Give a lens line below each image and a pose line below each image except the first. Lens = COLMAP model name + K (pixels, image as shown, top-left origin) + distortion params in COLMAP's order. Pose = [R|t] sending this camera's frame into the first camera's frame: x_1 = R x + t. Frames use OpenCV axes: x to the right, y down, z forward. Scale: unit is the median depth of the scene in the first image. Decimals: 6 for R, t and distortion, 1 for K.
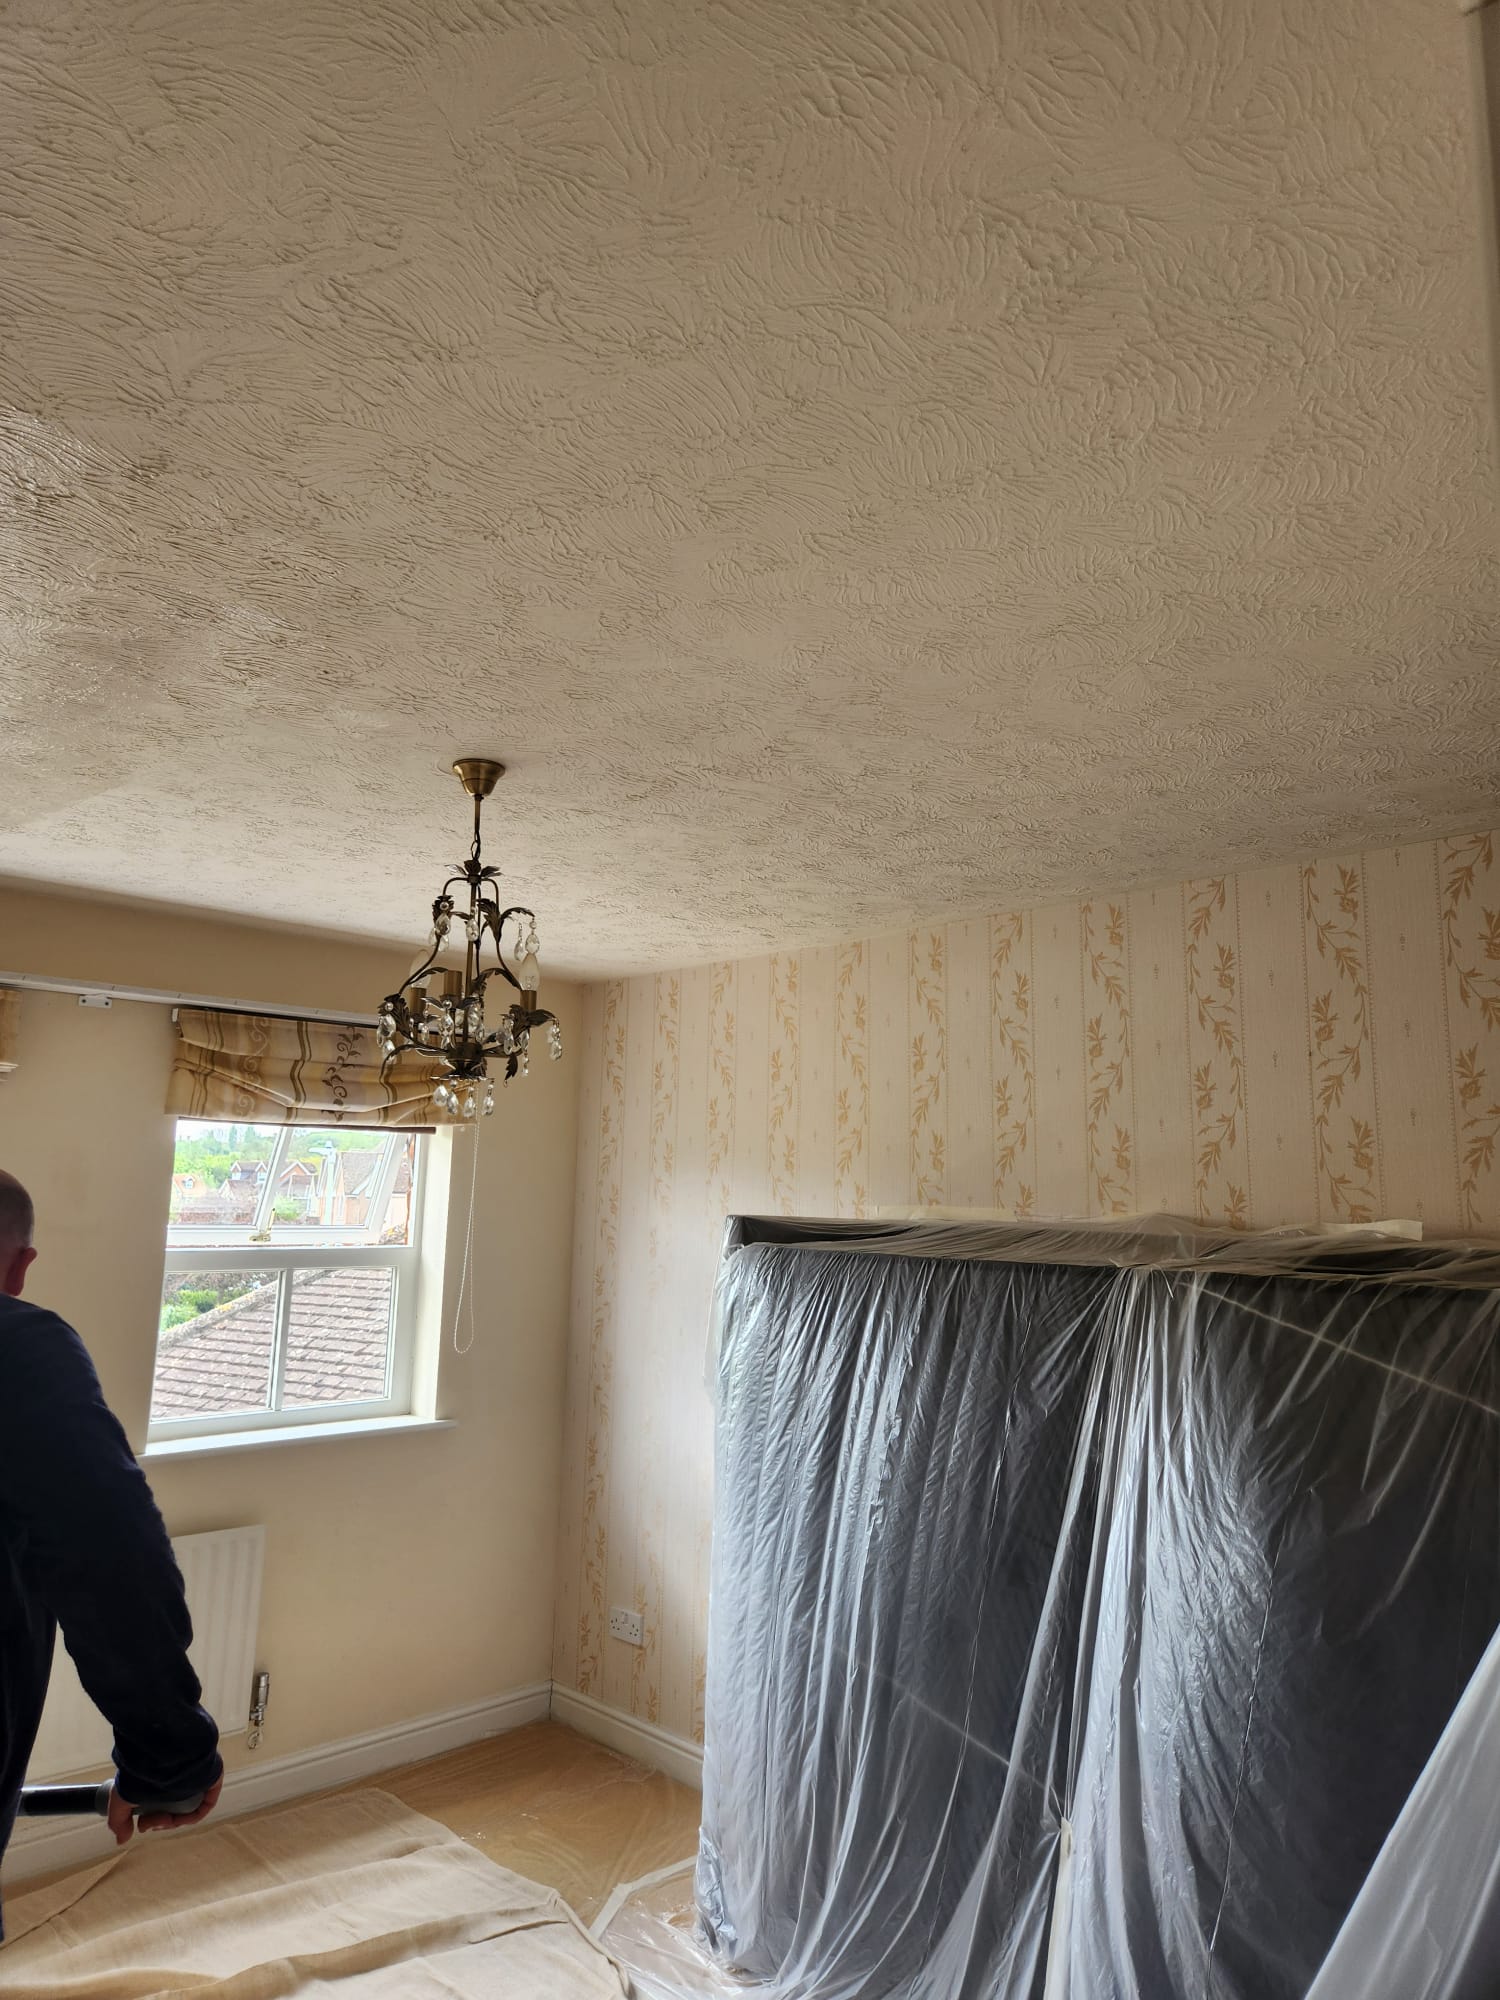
lens RADIAL K [[1314.4, 0, 731.8], [0, 1314.4, 1000.1], [0, 0, 1]] dist [0.074611, -0.041263]
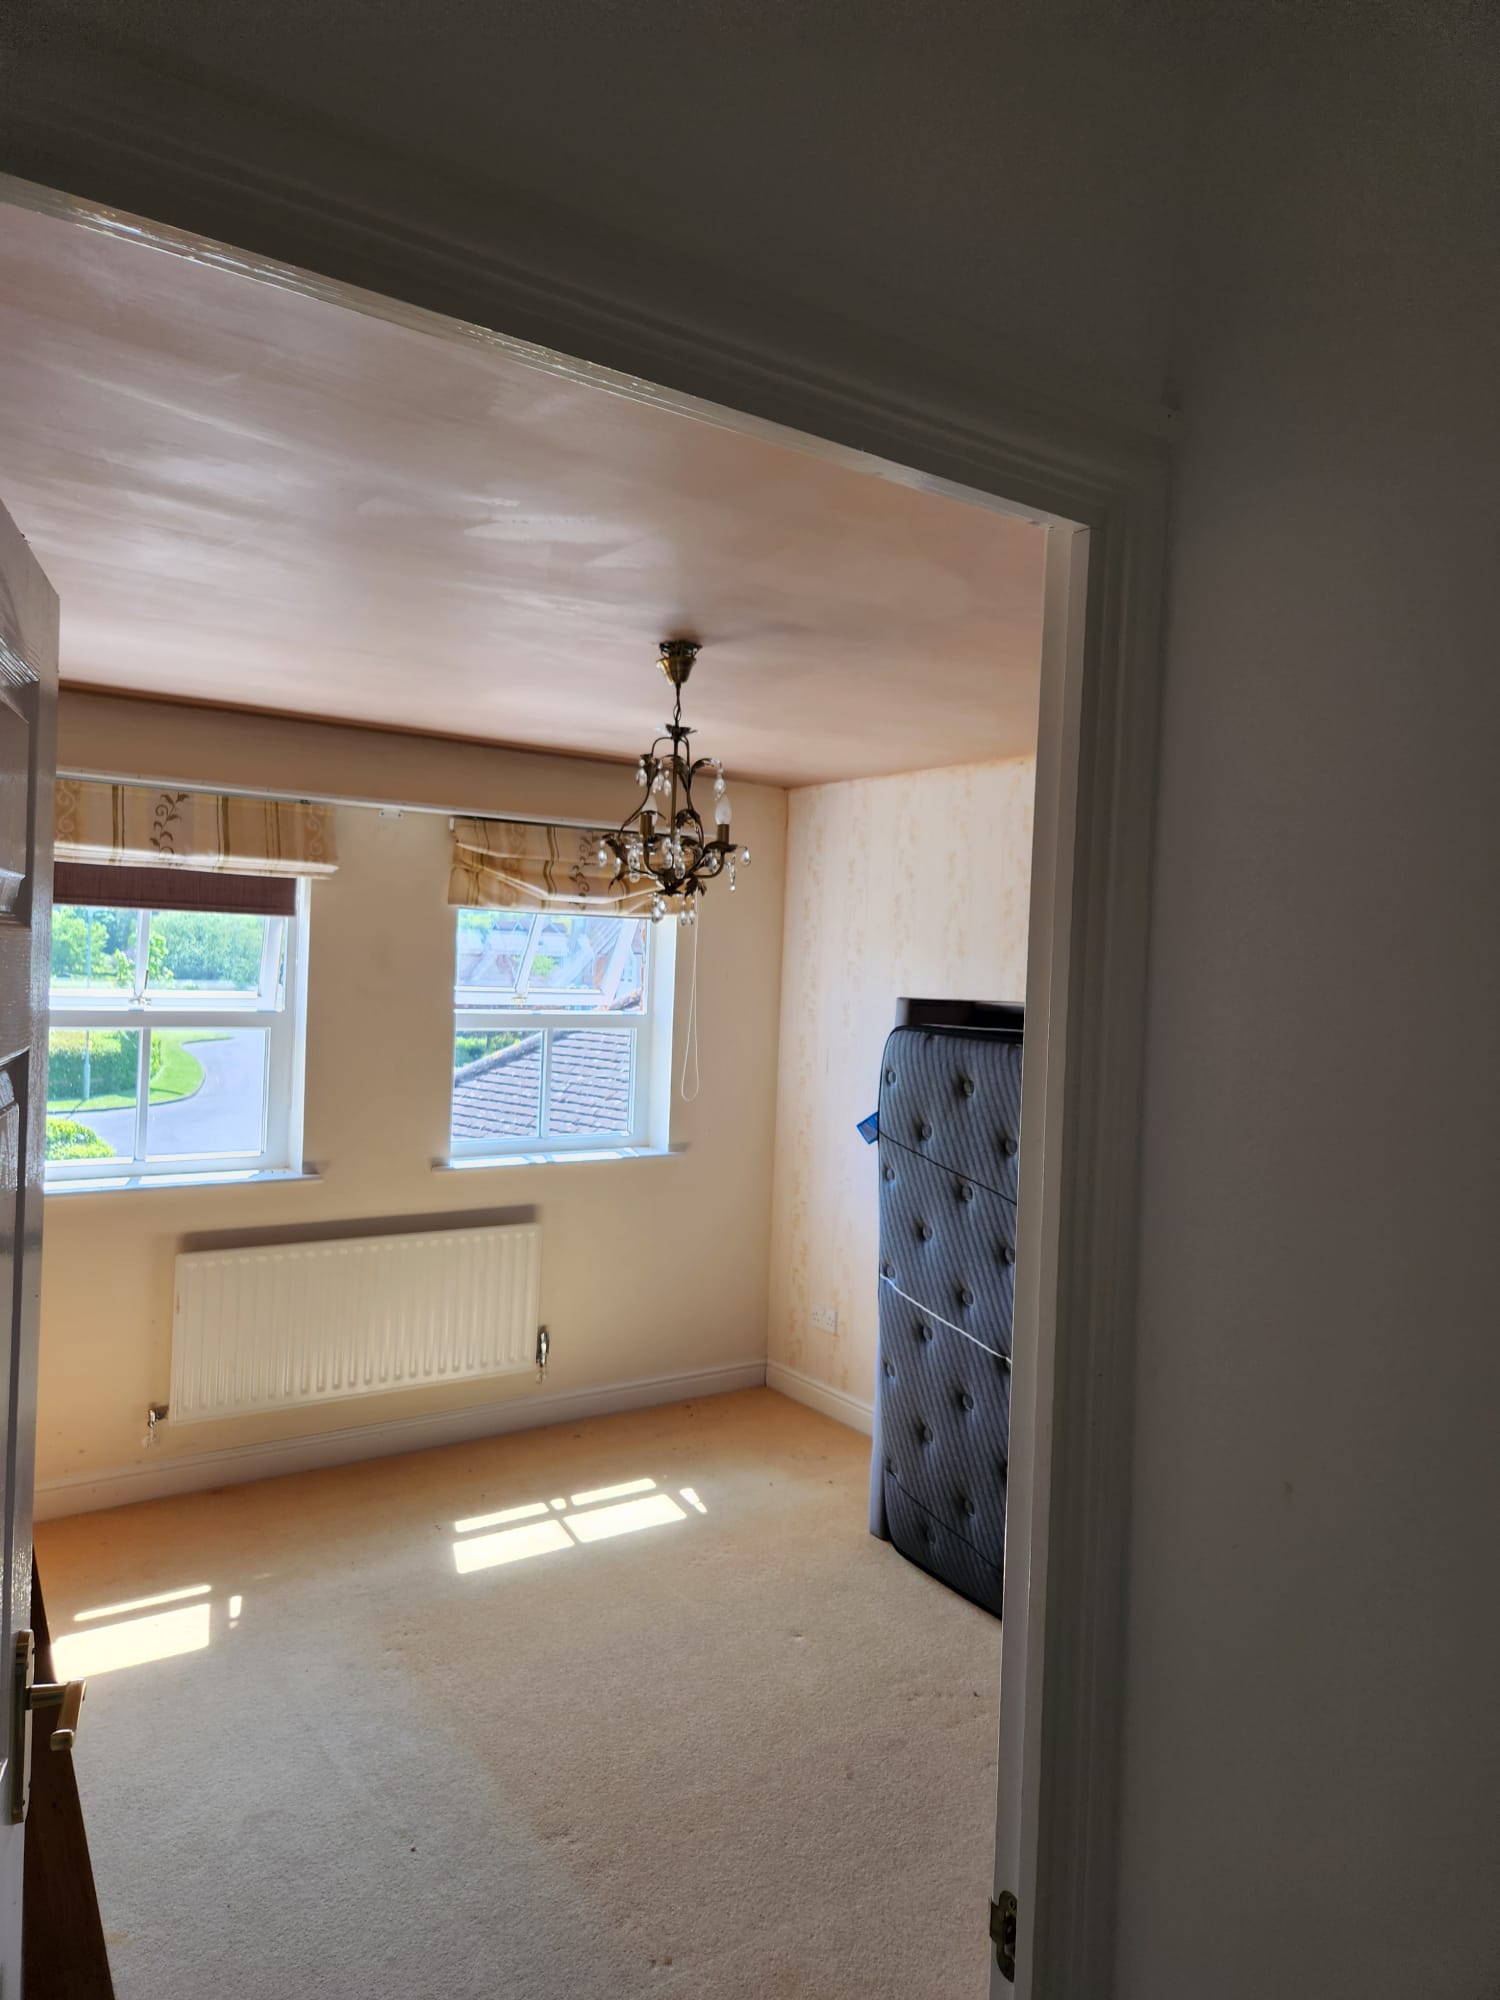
lens RADIAL K [[1299.1, 0, 765.0], [0, 1299.1, 988.1], [0, 0, 1]] dist [0.064523, -0.039828]
pose [[0.988597, 0.015873, -0.149743, 0.046315], [0.009708, 0.985642, 0.168572, -0.038518], [0.150269, -0.168103, 0.974249, -0.144064]]
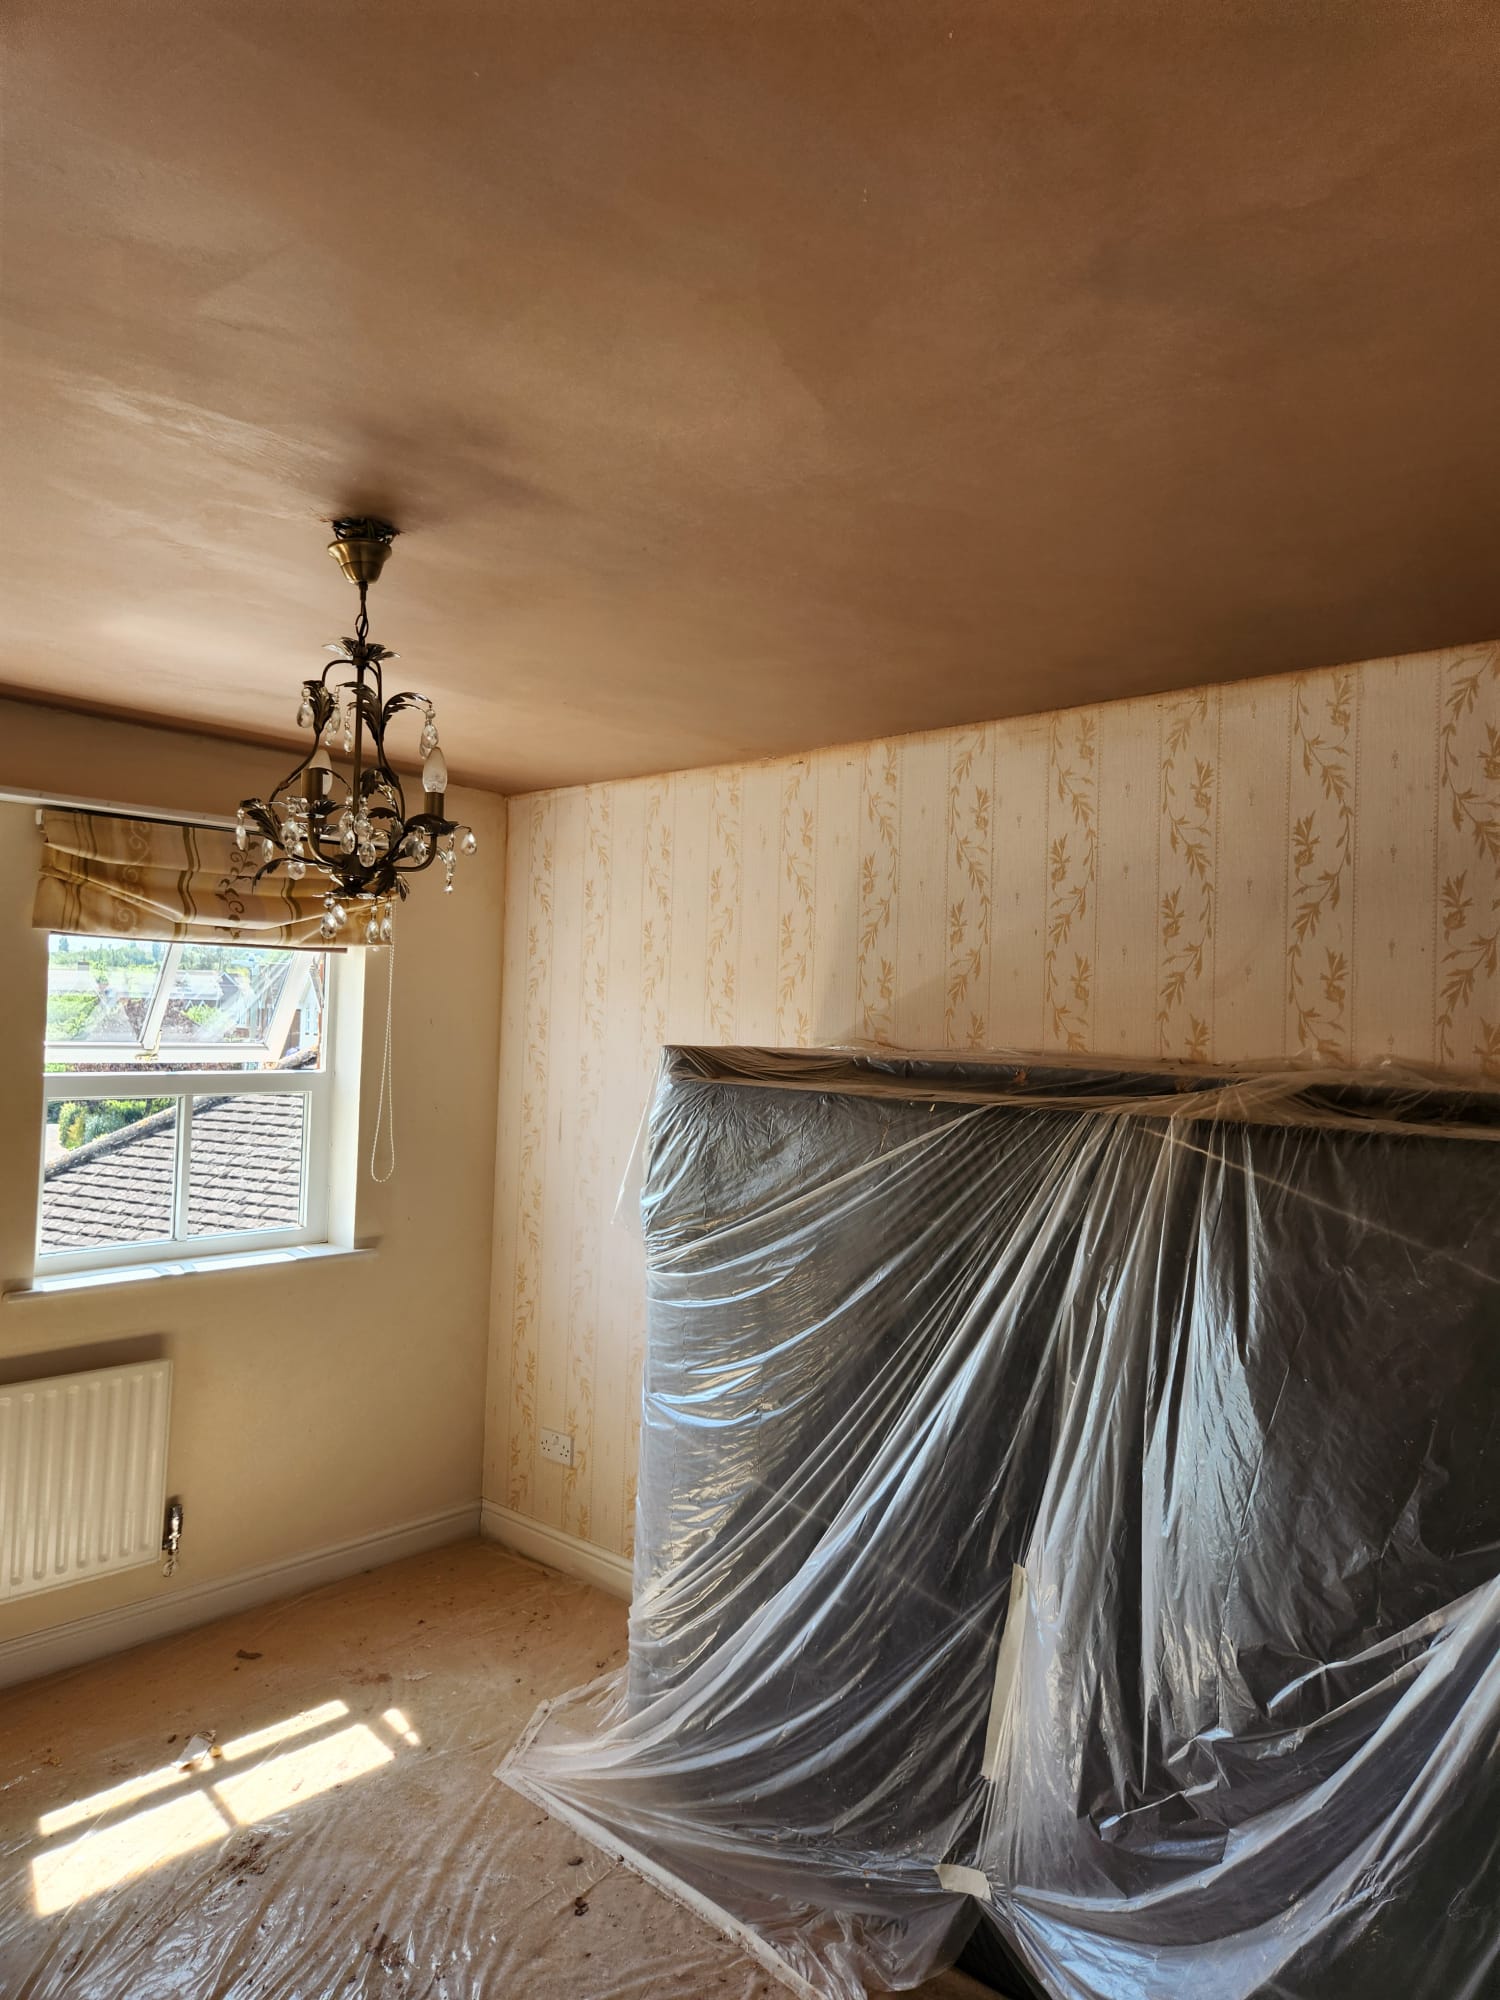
lens RADIAL K [[1299.1, 0, 765.0], [0, 1299.1, 988.1], [0, 0, 1]] dist [0.064523, -0.039828]
pose [[0.997100, 0.007094, 0.075770, -0.000957], [-0.016887, 0.991448, 0.129404, 0.001910], [-0.074204, -0.130308, 0.988693, 0.075795]]
